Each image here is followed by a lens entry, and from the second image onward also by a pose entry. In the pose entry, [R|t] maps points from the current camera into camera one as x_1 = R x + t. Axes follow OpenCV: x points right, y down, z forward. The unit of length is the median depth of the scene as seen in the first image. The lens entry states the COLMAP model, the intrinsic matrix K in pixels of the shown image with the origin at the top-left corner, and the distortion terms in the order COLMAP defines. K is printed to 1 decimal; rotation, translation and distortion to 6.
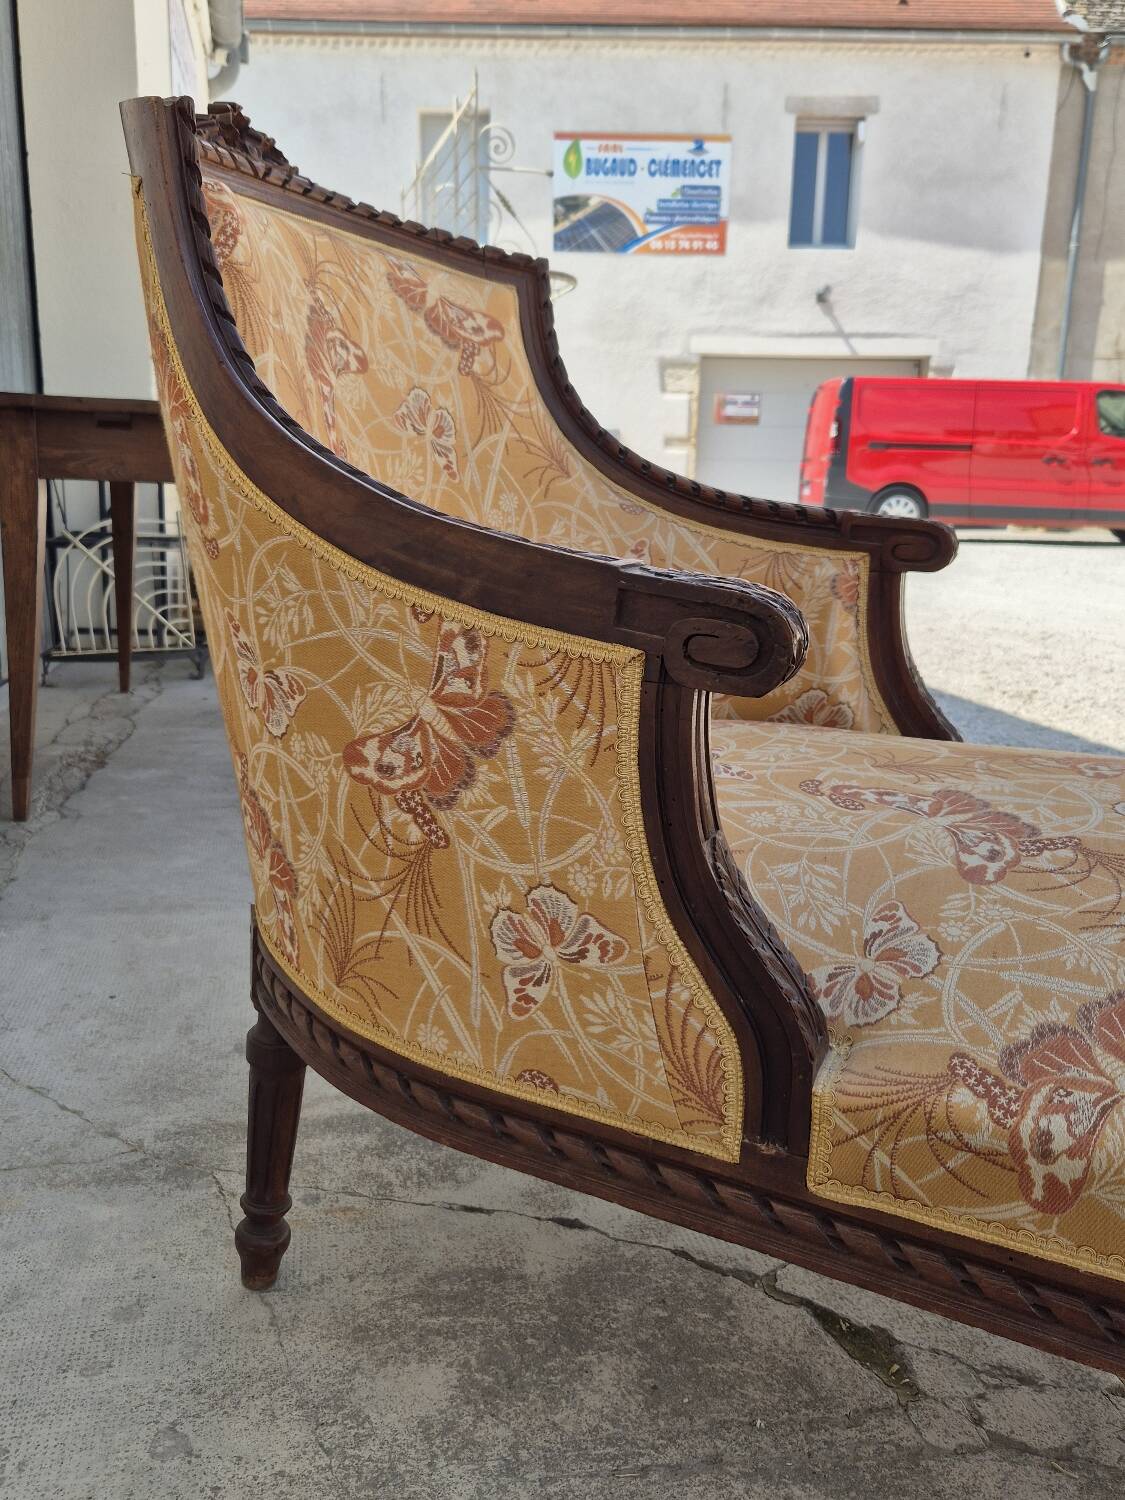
lens RADIAL K [[1238.0, 0, 555.6], [0, 1238.0, 734.7], [0, 0, 1]] dist [0.075104, -0.063361]
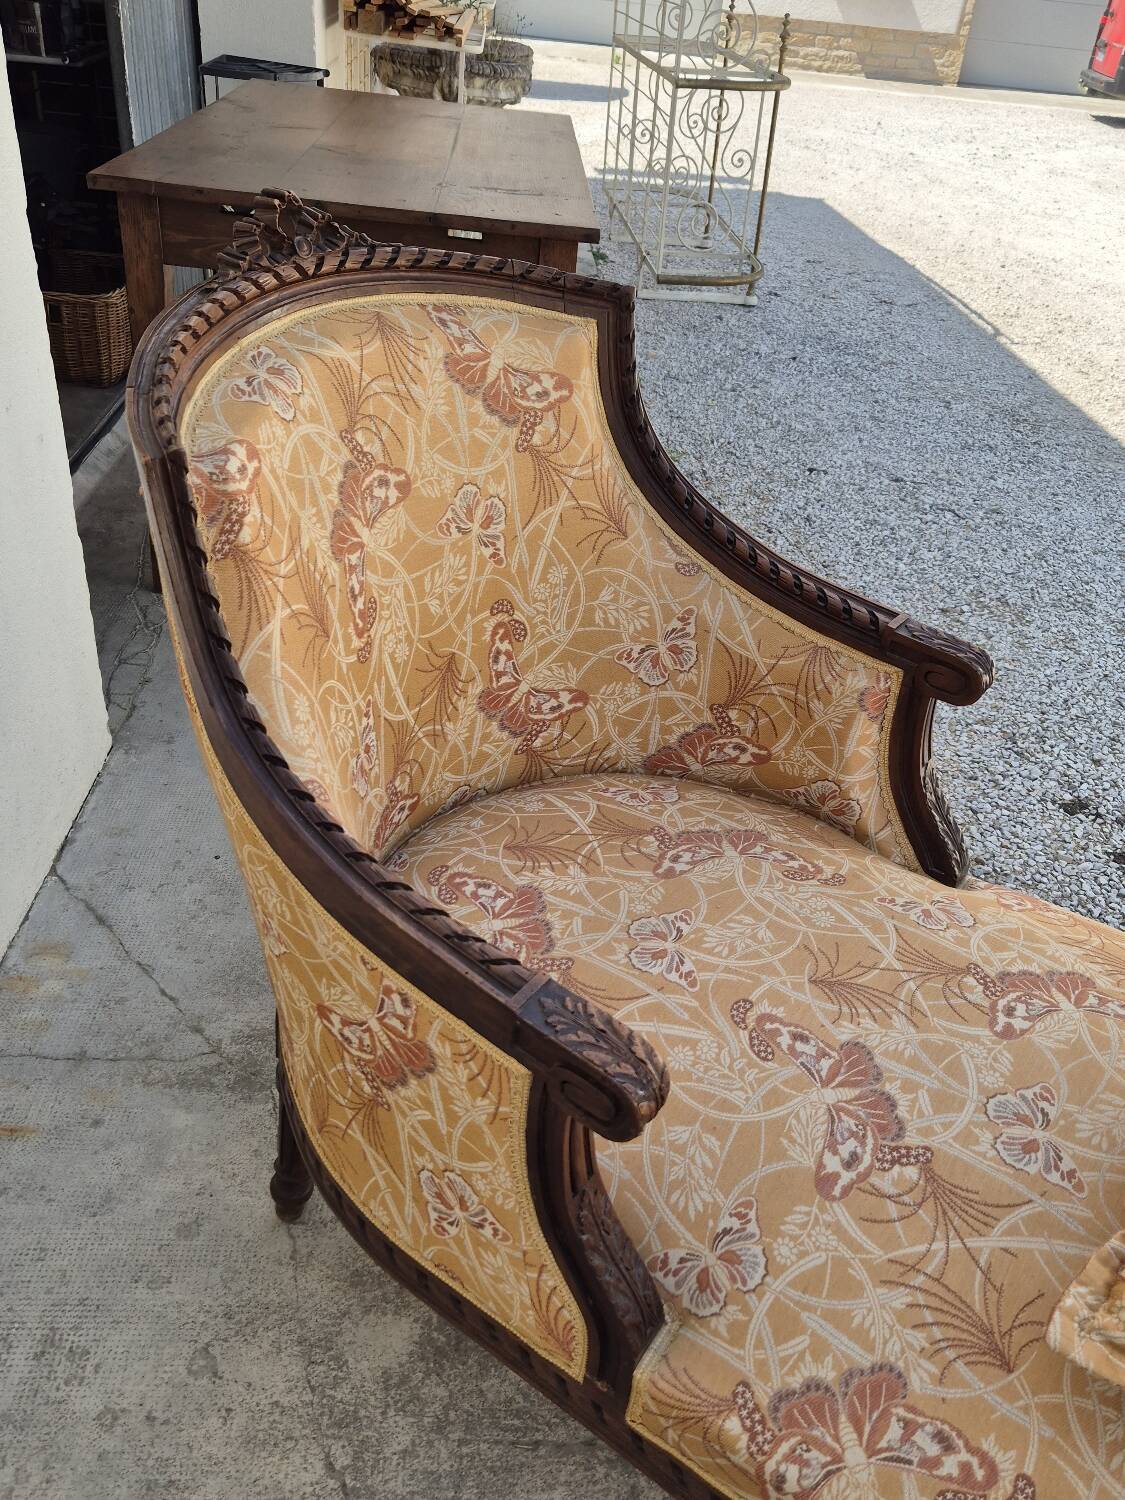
lens RADIAL K [[1238.0, 0, 600.8], [0, 1238.0, 757.2], [0, 0, 1]] dist [0.075104, -0.063361]
pose [[0.986380, 0.140811, -0.085008, 0.119583], [-0.100594, 0.925342, 0.365544, -0.483131], [0.130134, -0.352014, 0.926904, 0.008417]]
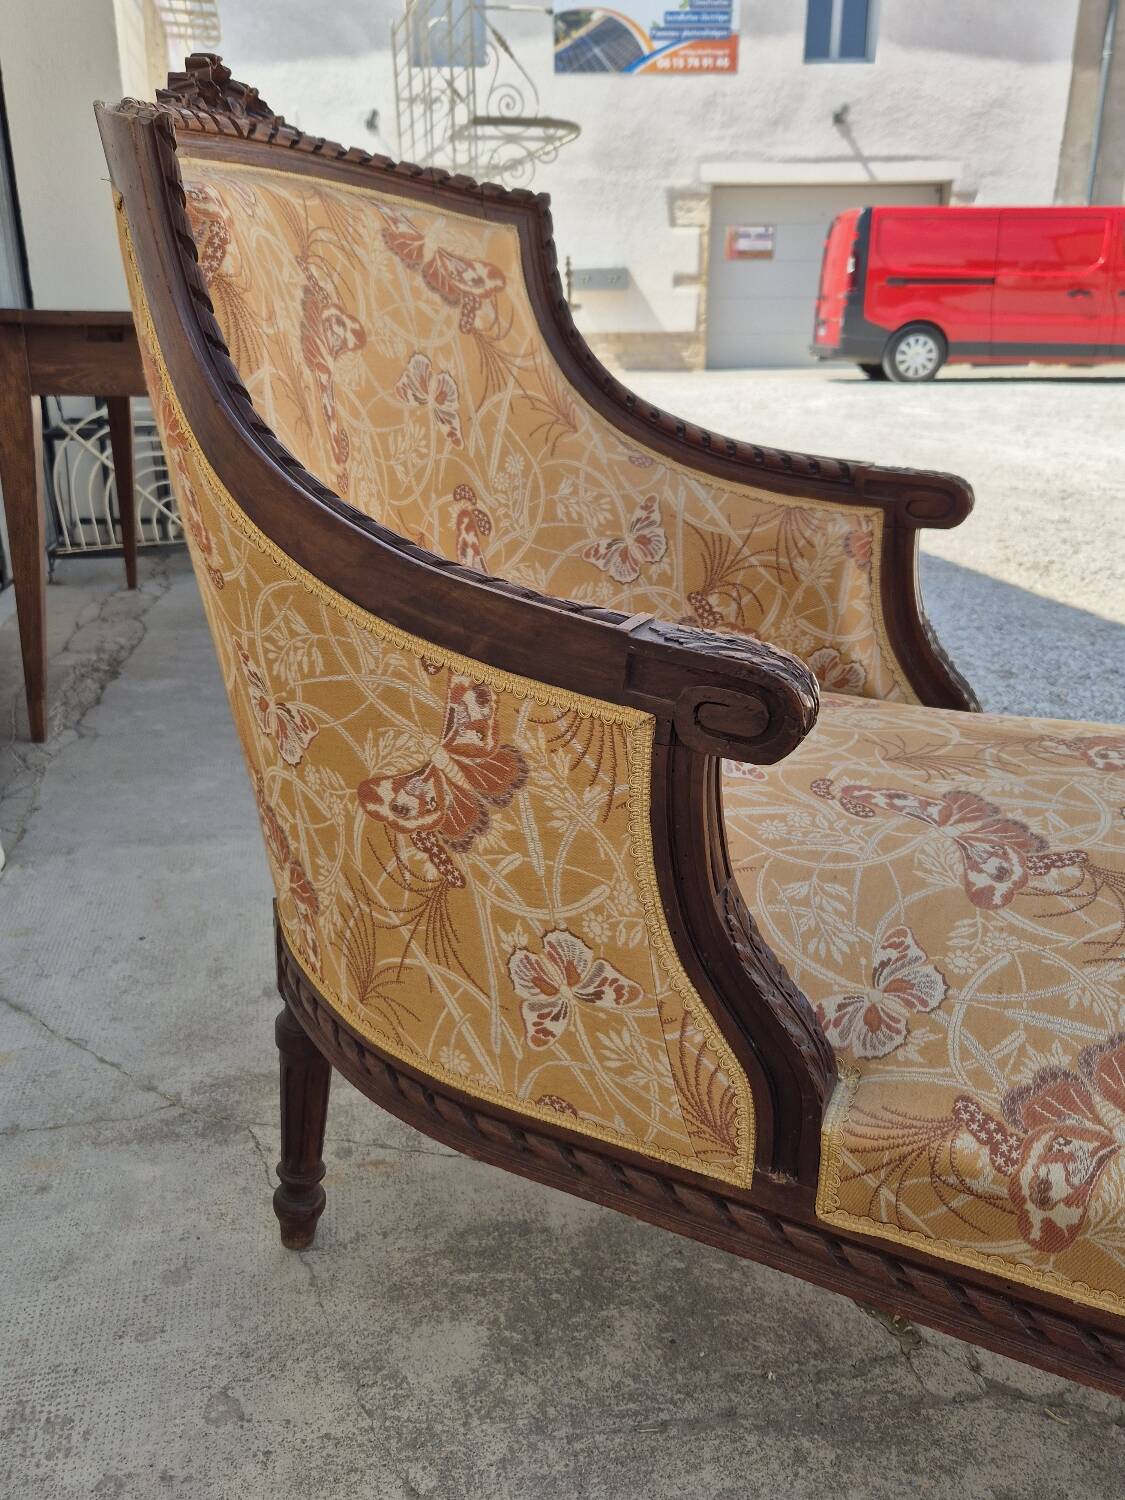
lens RADIAL K [[1238.0, 0, 562.4], [0, 1238.0, 732.6], [0, 0, 1]] dist [0.075104, -0.063361]
pose [[0.999779, -0.020107, -0.006197, 0.001708], [0.020708, 0.992491, 0.120556, -0.107620], [0.003727, -0.120658, 0.992687, 0.003009]]
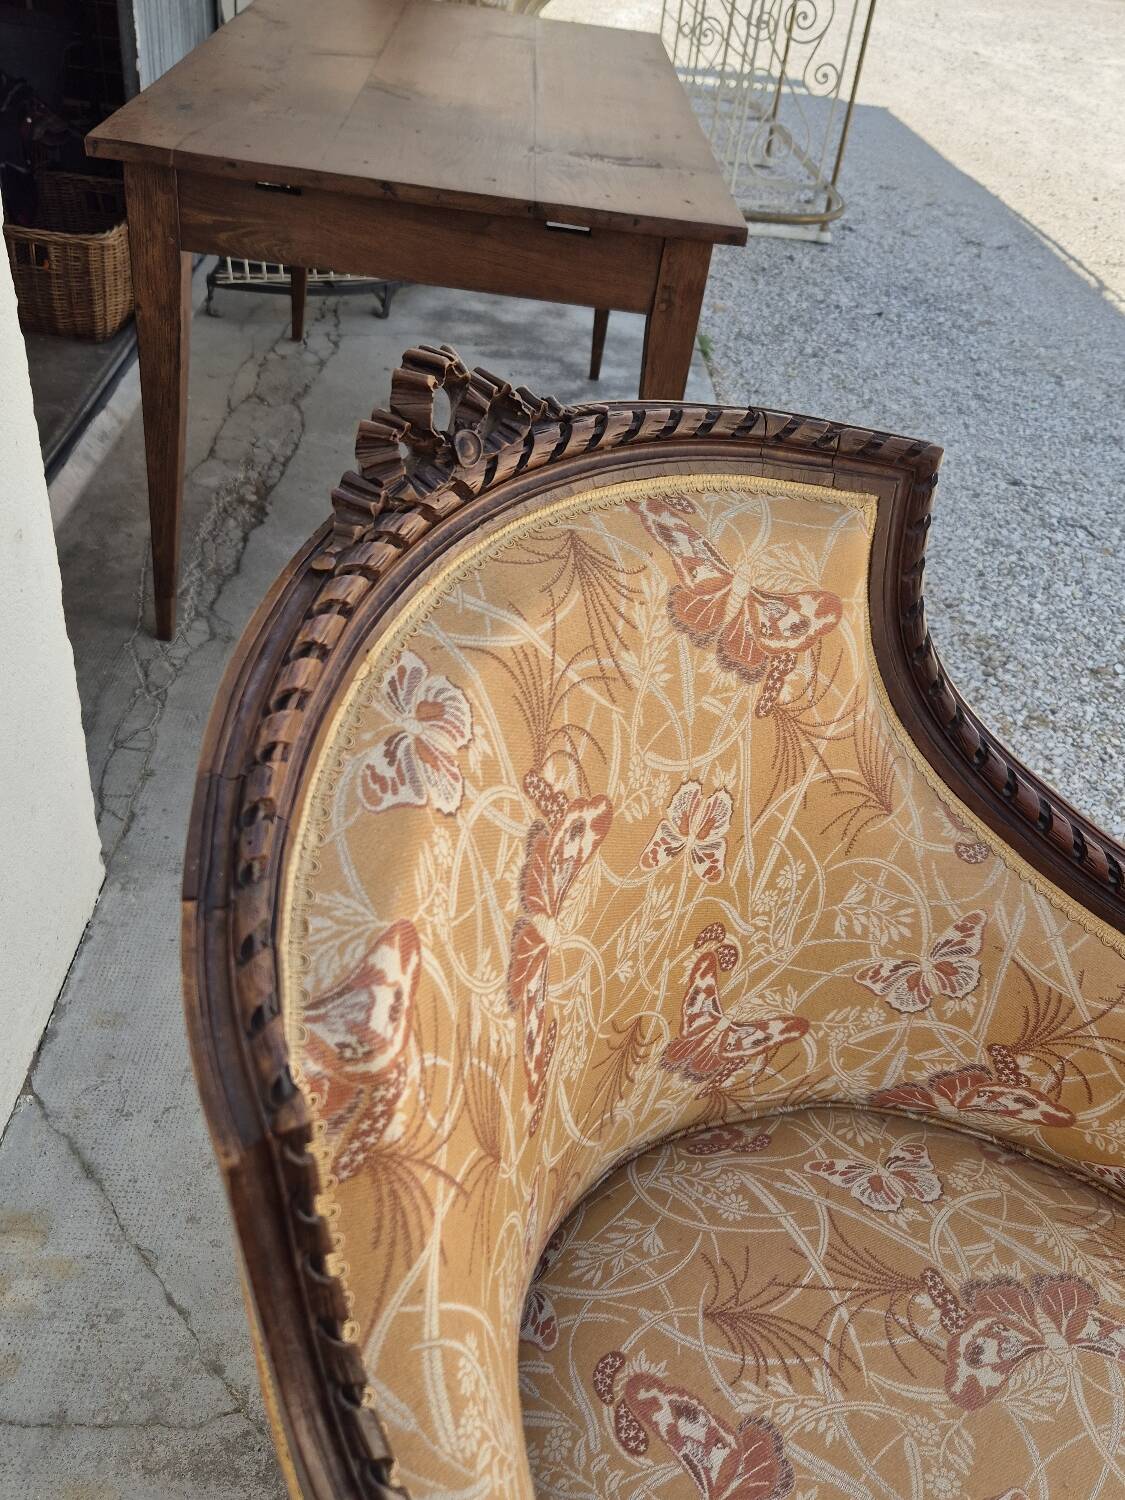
lens RADIAL K [[1238.0, 0, 574.0], [0, 1238.0, 736.1], [0, 0, 1]] dist [0.075104, -0.063361]
pose [[0.979362, 0.185726, -0.079720, -0.129022], [-0.134501, 0.893315, 0.428833, -0.600315], [0.150861, -0.409260, 0.899860, 0.466008]]
